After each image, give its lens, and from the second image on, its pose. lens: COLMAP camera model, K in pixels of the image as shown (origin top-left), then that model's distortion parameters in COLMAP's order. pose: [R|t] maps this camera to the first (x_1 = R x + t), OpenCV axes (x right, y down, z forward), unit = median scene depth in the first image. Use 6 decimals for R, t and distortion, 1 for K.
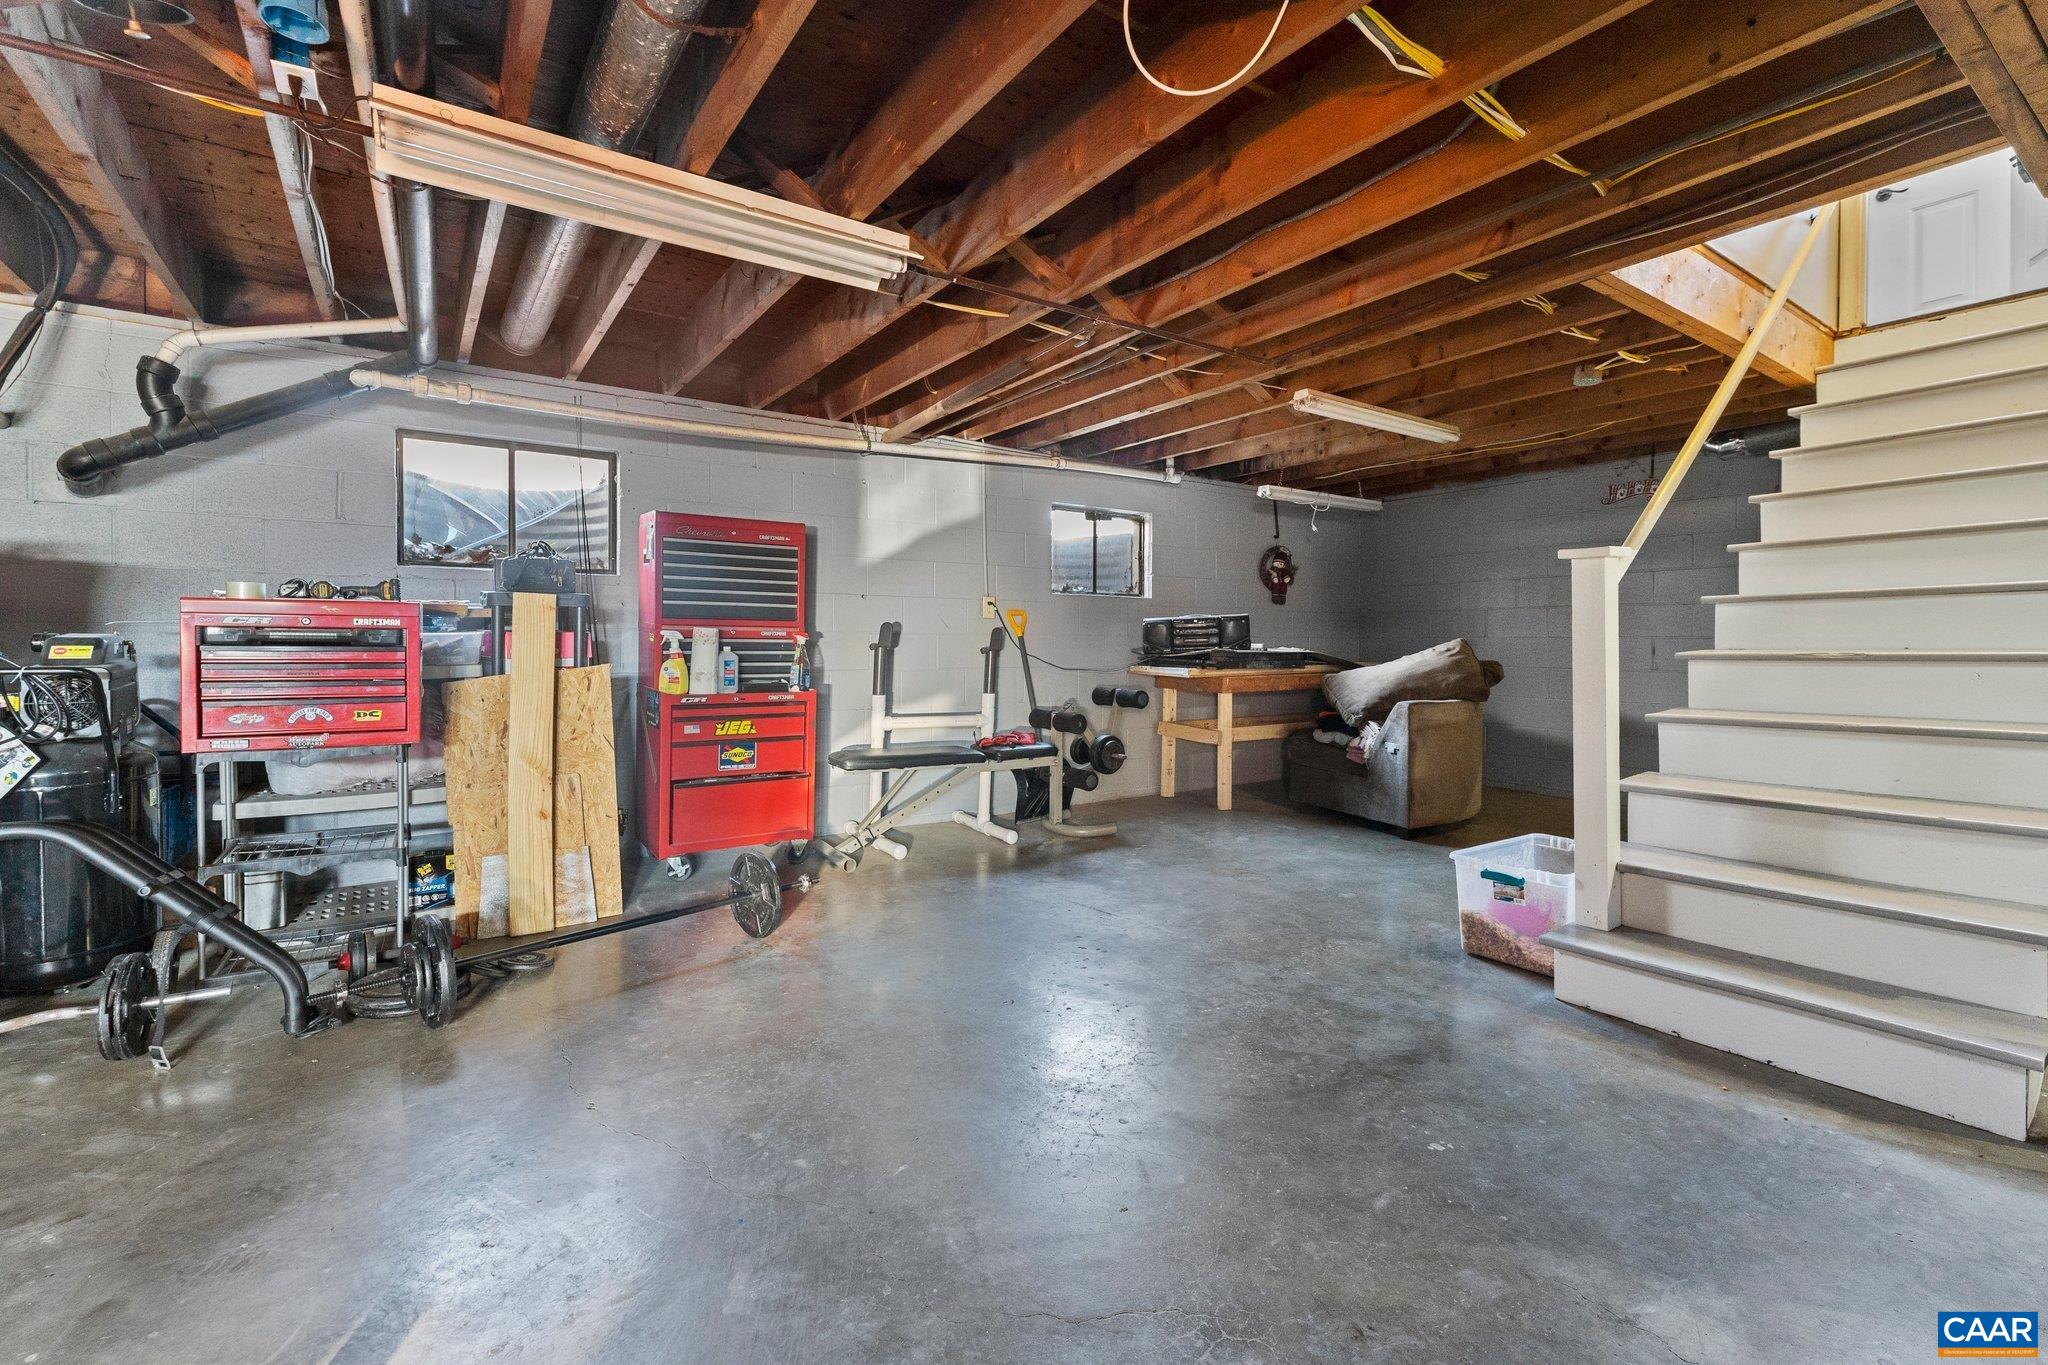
lens RADIAL K [[895.4, 0, 1020.8], [0, 895.4, 663.7], [0, 0, 1]] dist [0.001958, 0.000127]
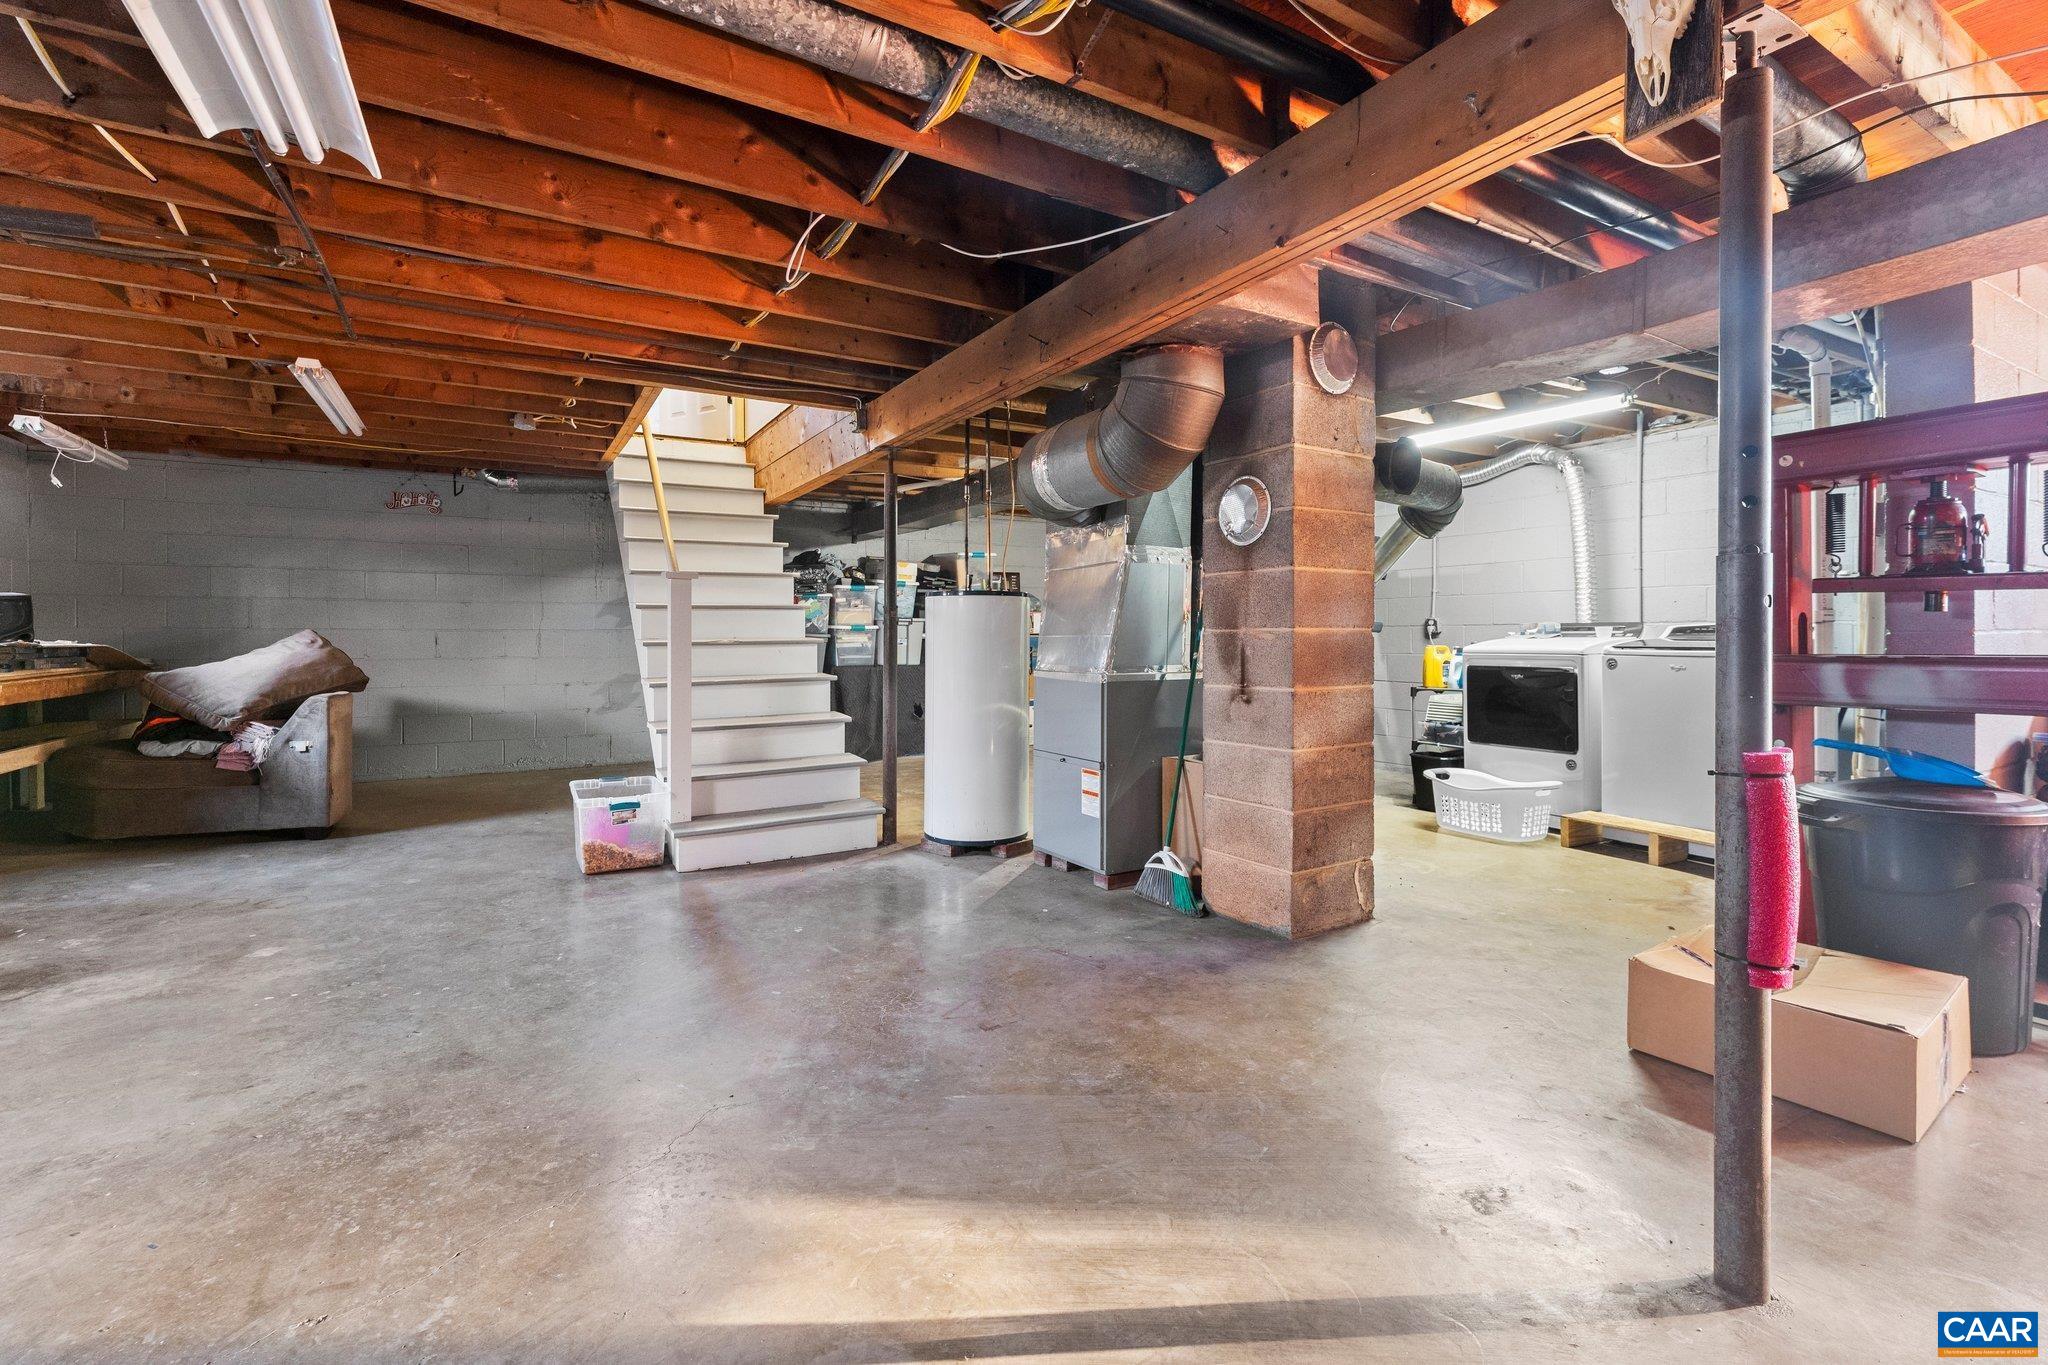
lens RADIAL K [[895.4, 0, 1027.9], [0, 895.4, 642.4], [0, 0, 1]] dist [0.001958, 0.000127]
pose [[0.067439, -0.008787, 0.997685, -0.557898], [0.025102, 0.999660, 0.007108, -0.002444], [-0.997408, 0.024565, 0.067637, 0.206164]]
